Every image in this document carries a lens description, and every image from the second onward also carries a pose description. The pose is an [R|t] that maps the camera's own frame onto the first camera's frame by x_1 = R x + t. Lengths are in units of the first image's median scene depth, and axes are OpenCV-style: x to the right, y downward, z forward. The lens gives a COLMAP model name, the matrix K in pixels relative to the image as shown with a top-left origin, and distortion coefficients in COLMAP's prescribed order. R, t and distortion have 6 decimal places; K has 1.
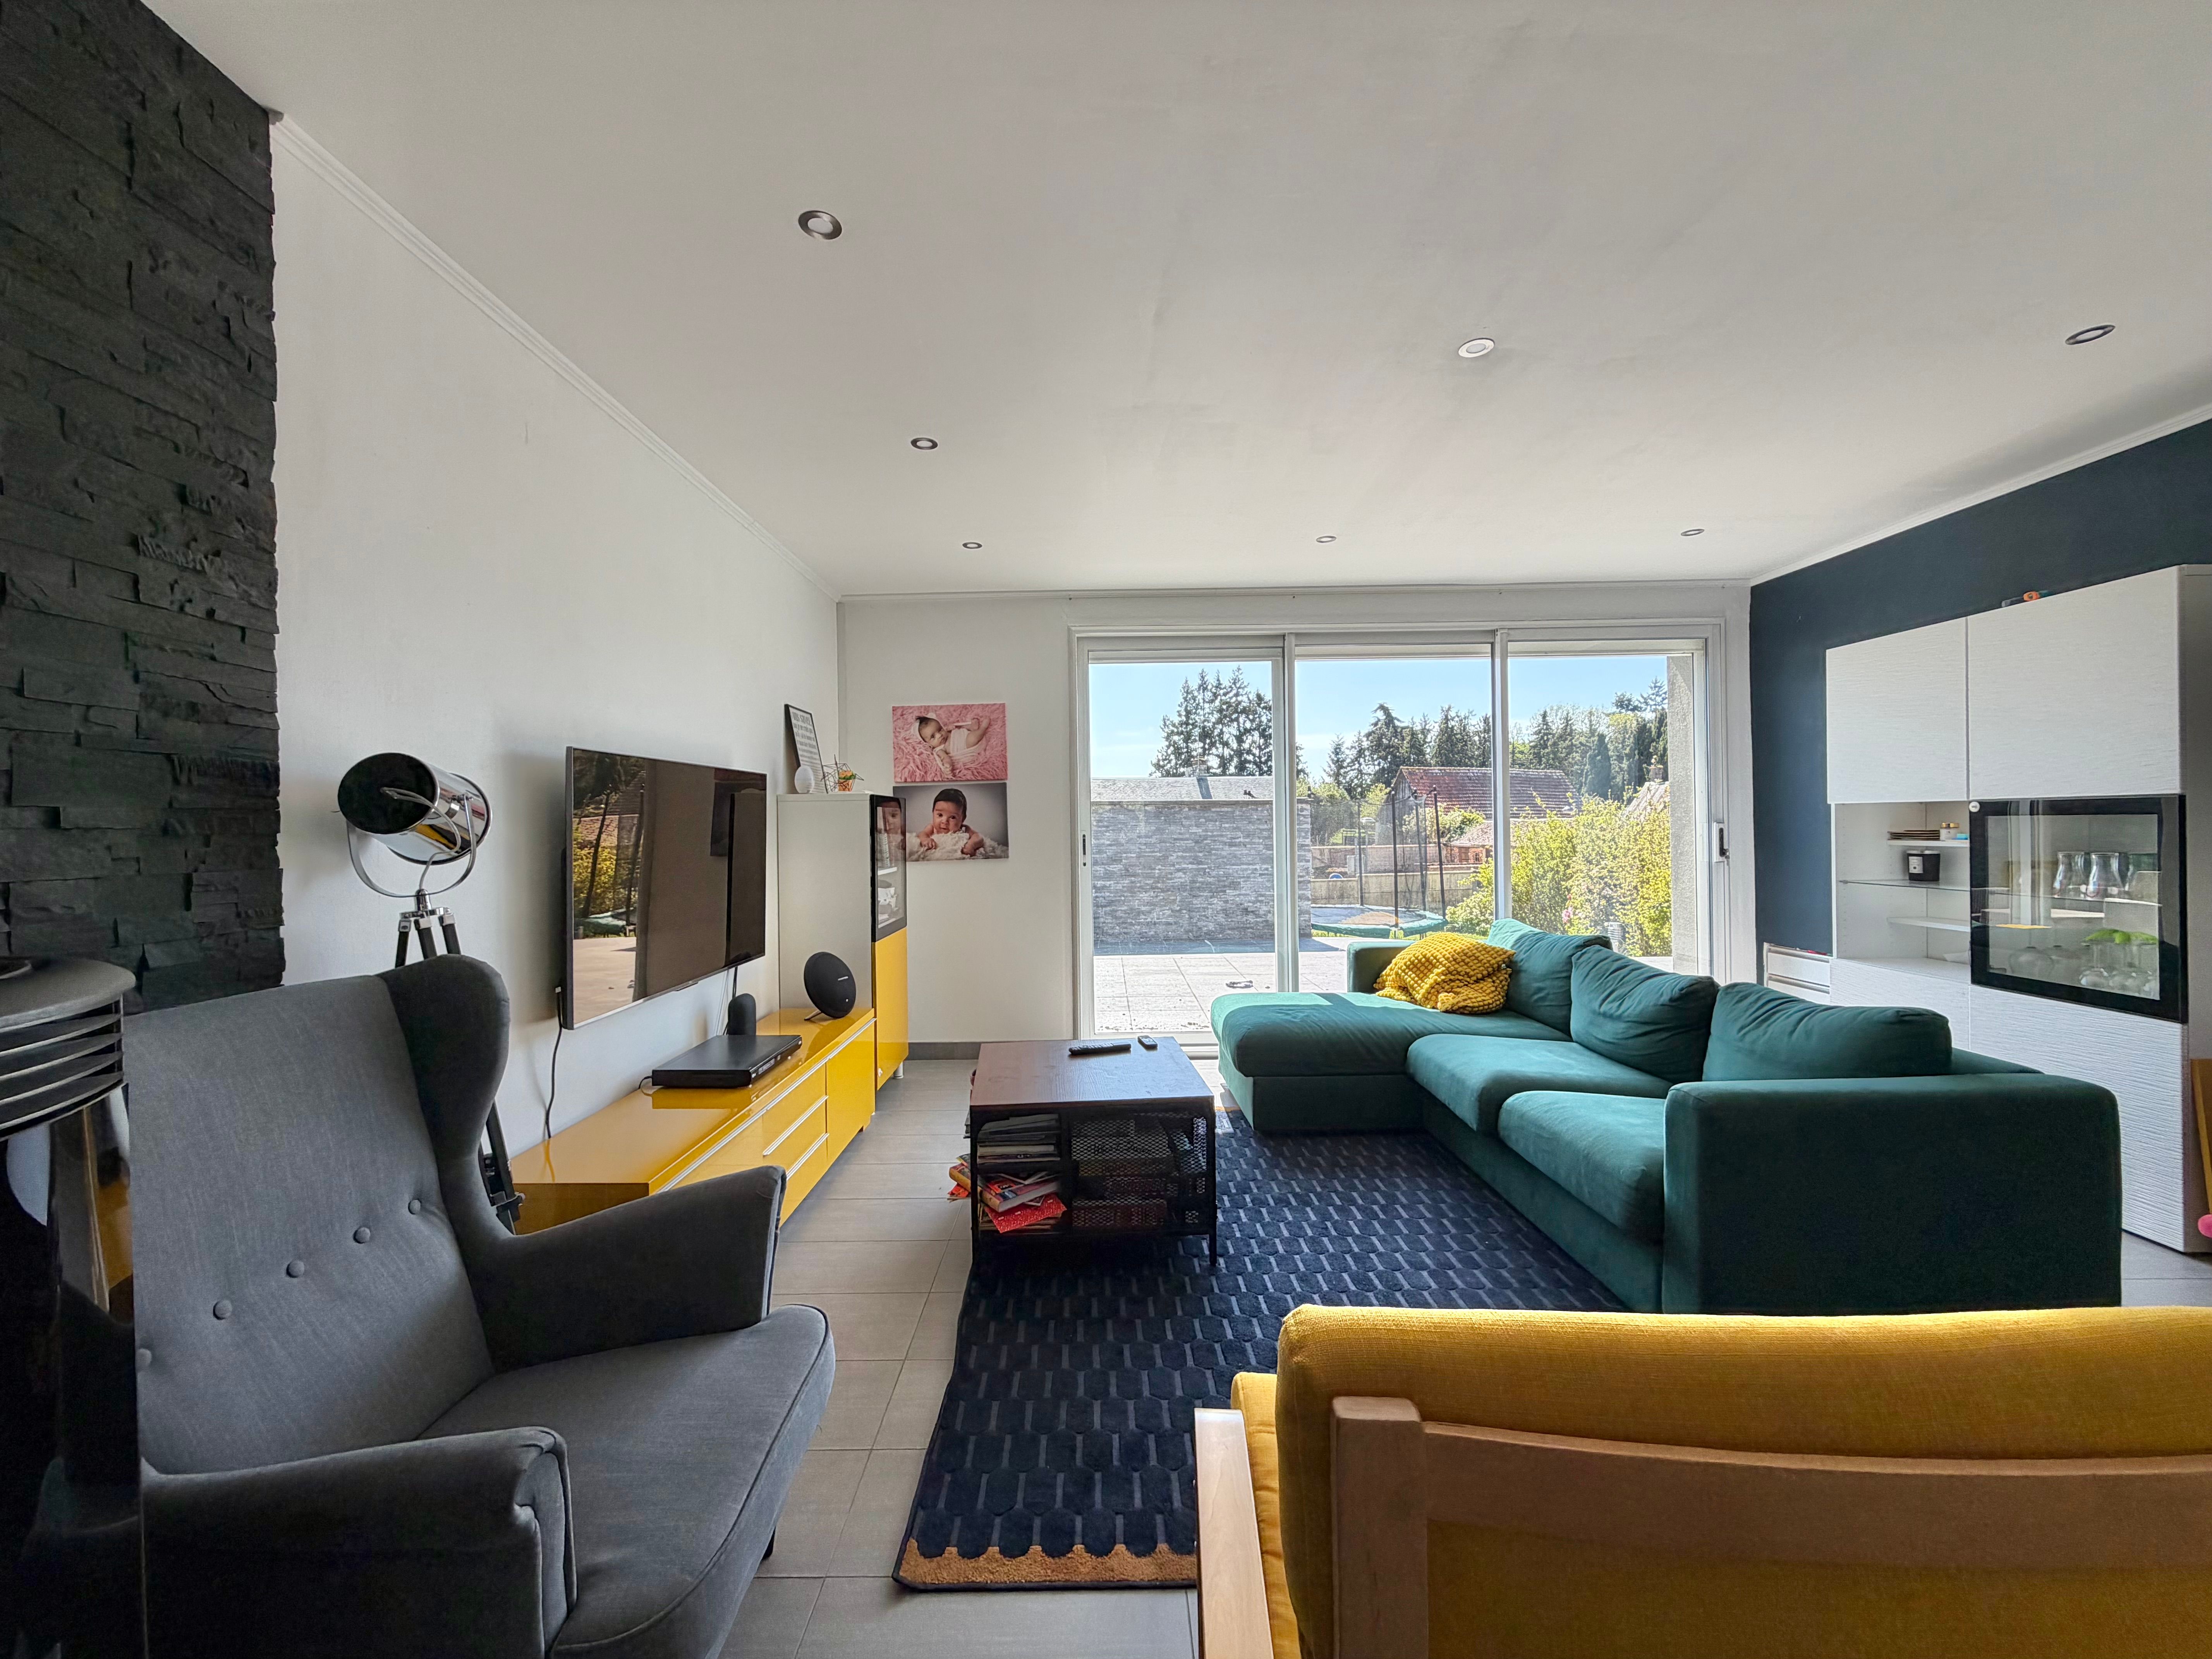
lens RADIAL K [[878.9, 0, 1097.1], [0, 878.9, 825.5], [0, 0, 1]] dist [-0.000440, -0.000313]
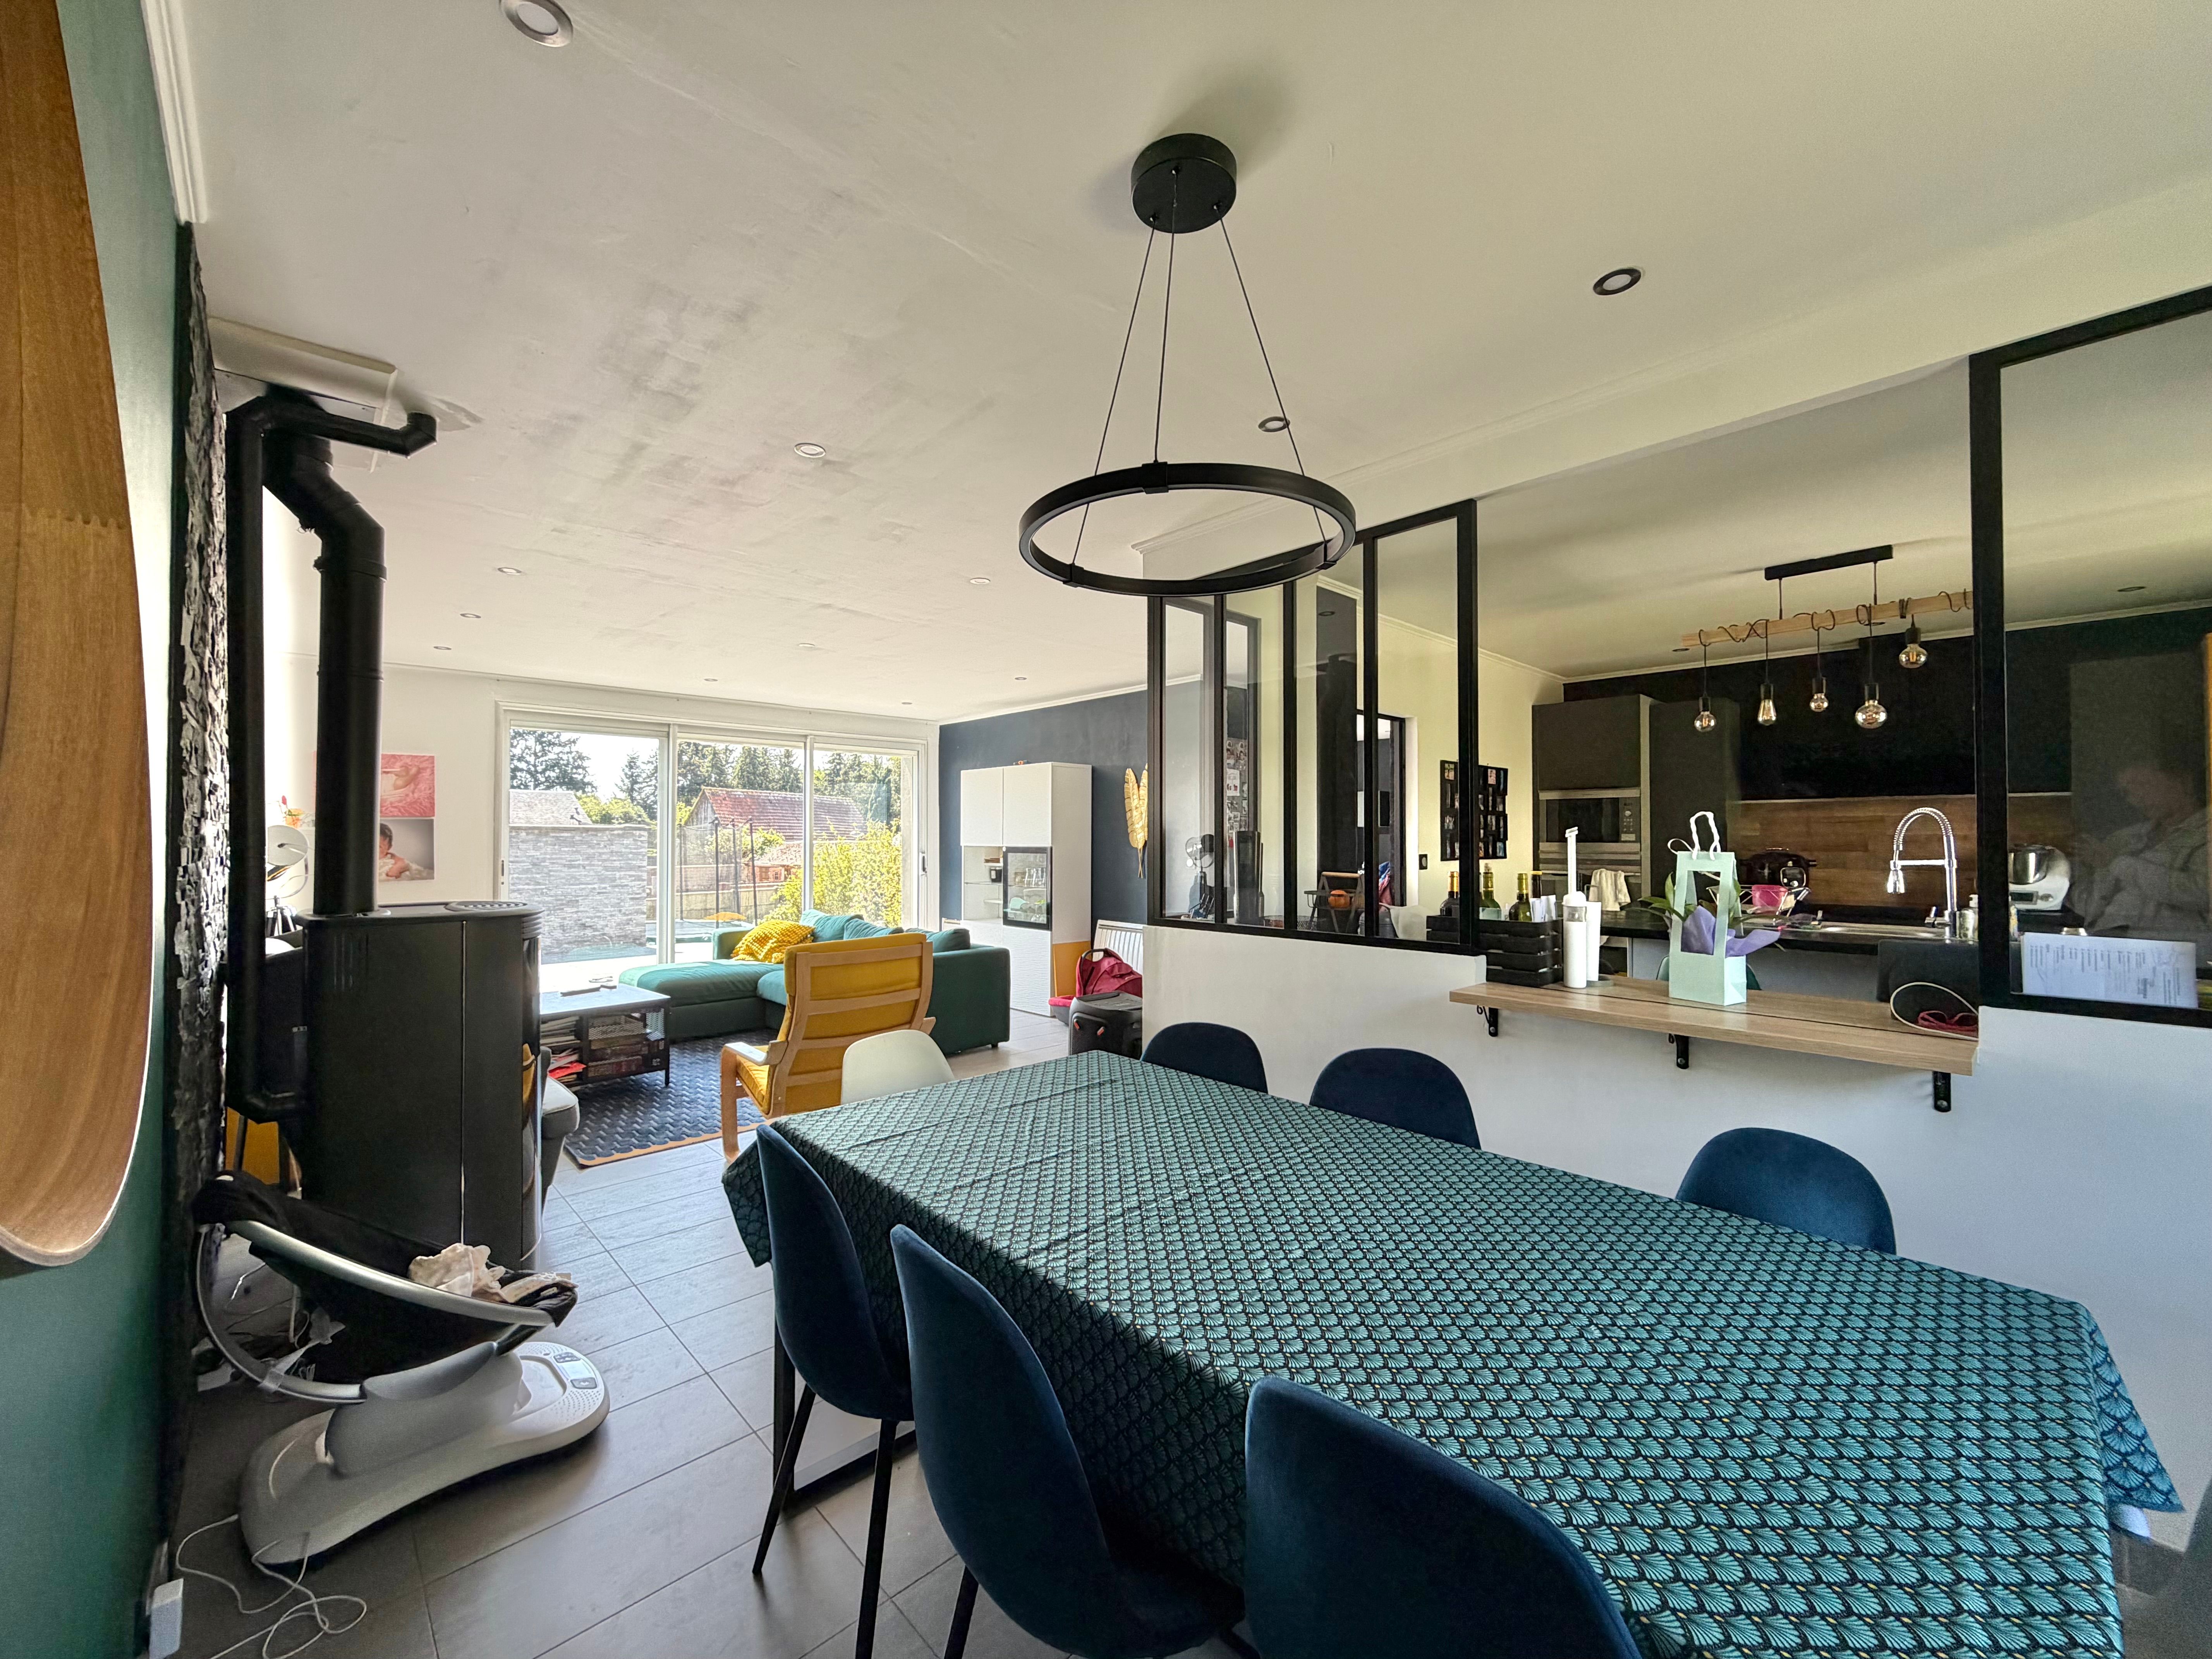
lens RADIAL K [[878.9, 0, 1097.1], [0, 878.9, 825.5], [0, 0, 1]] dist [-0.000440, -0.000313]
pose [[0.725138, 0.024987, 0.688150, -0.279570], [-0.009713, 0.999613, -0.026062, -0.016036], [-0.688535, 0.012214, 0.725100, -0.562673]]
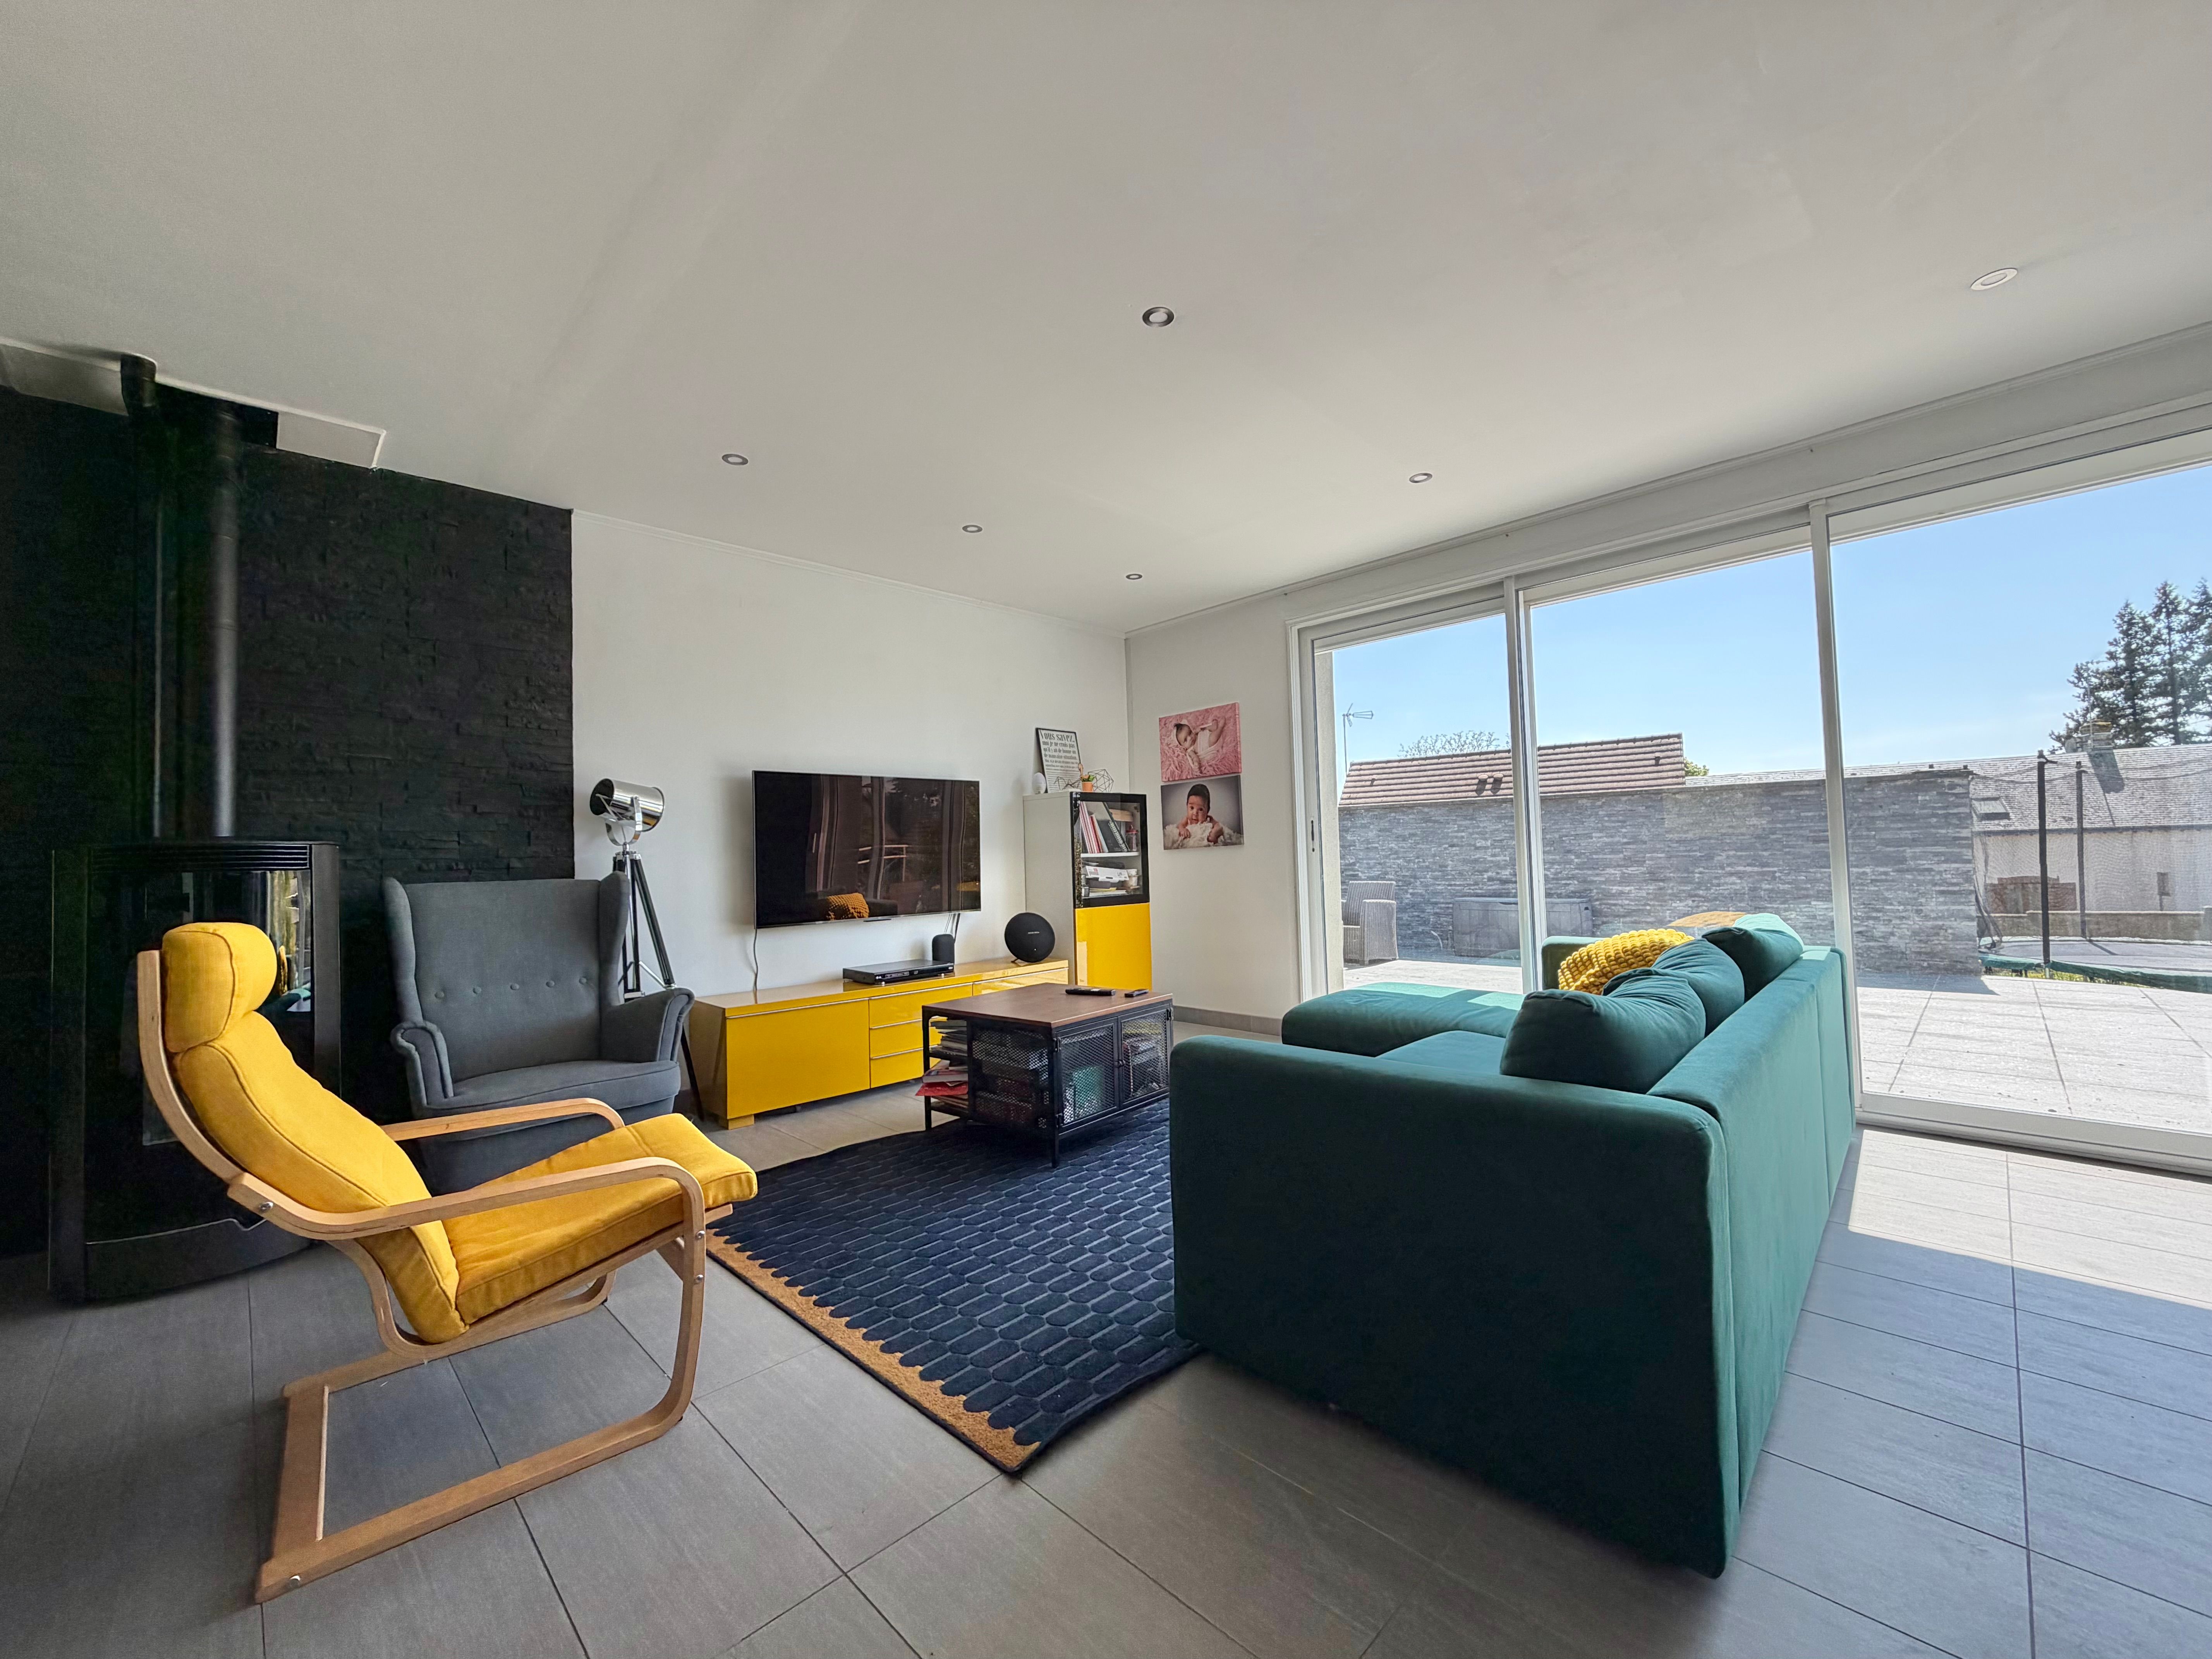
lens RADIAL K [[878.9, 0, 1097.1], [0, 878.9, 825.5], [0, 0, 1]] dist [-0.000440, -0.000313]
pose [[0.705714, -0.033077, -0.707724, 0.540517], [0.019639, 0.999439, -0.027128, 0.039396], [0.708225, 0.005245, 0.705968, 0.108532]]
